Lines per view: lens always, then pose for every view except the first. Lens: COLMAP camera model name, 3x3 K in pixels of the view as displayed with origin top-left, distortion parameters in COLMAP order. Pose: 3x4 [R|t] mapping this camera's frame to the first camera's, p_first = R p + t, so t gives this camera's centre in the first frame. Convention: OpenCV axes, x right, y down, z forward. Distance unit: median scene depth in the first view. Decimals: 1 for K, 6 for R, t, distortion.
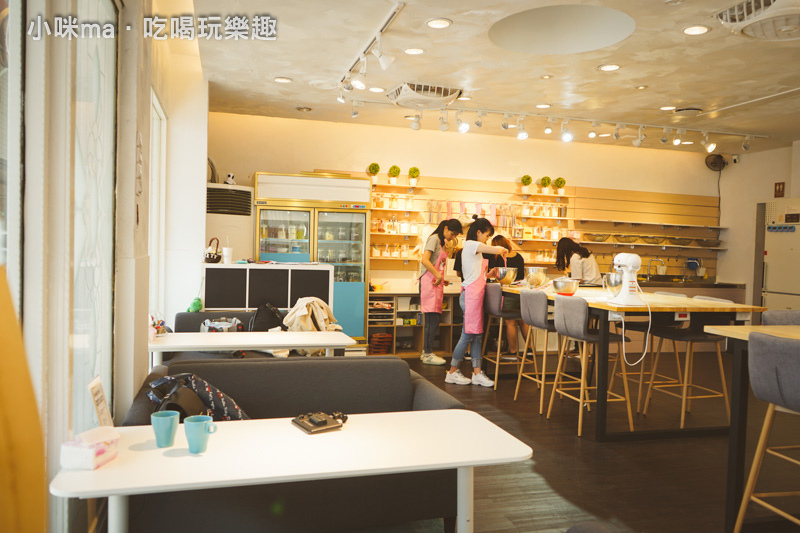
lens RADIAL K [[644.7, 0, 401.9], [0, 644.7, 264.0], [0, 0, 1]] dist [-0.006893, 0.004582]
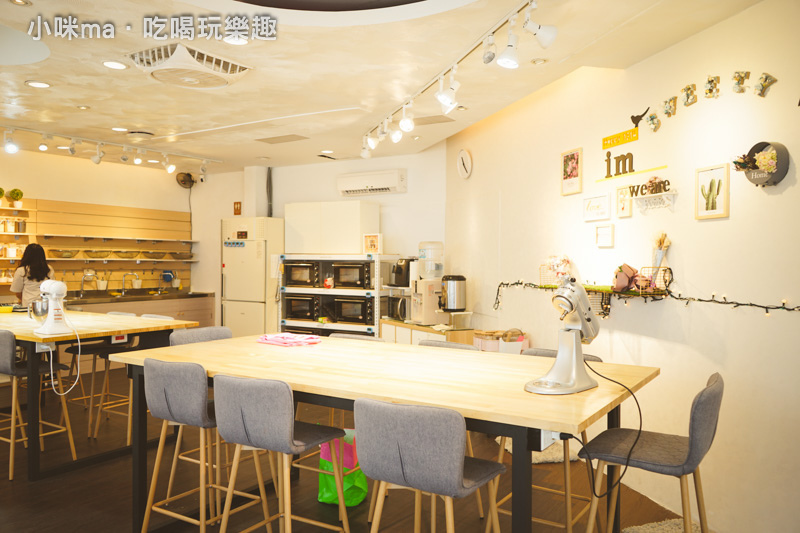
lens RADIAL K [[644.7, 0, 401.9], [0, 644.7, 264.0], [0, 0, 1]] dist [-0.006893, 0.004582]
pose [[0.751974, -0.032967, 0.658368, 0.062579], [0.036104, 0.999309, 0.008802, -0.019352], [-0.658204, 0.017151, 0.752645, -0.046894]]
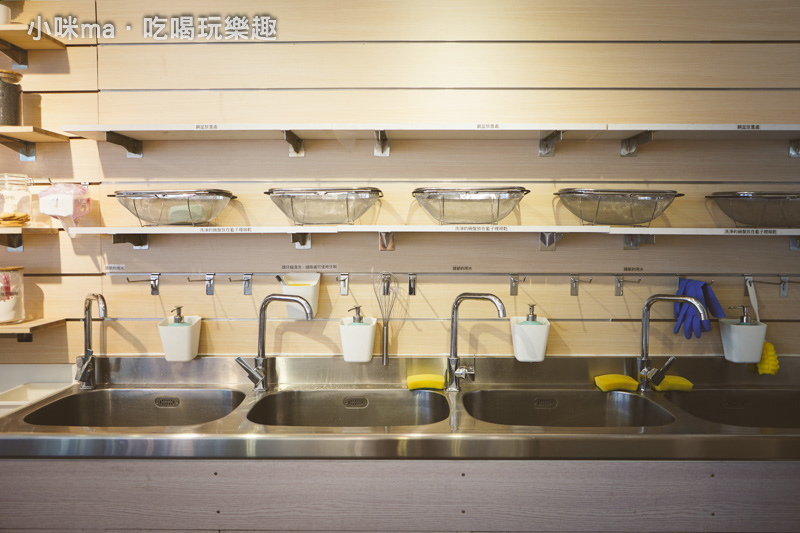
lens RADIAL K [[644.7, 0, 401.9], [0, 644.7, 264.0], [0, 0, 1]] dist [-0.006893, 0.004582]
pose [[0.957169, -0.022852, -0.288625, 0.528565], [0.026460, 0.999613, 0.008604, -0.024254], [0.288317, -0.015872, 0.957404, 0.959879]]
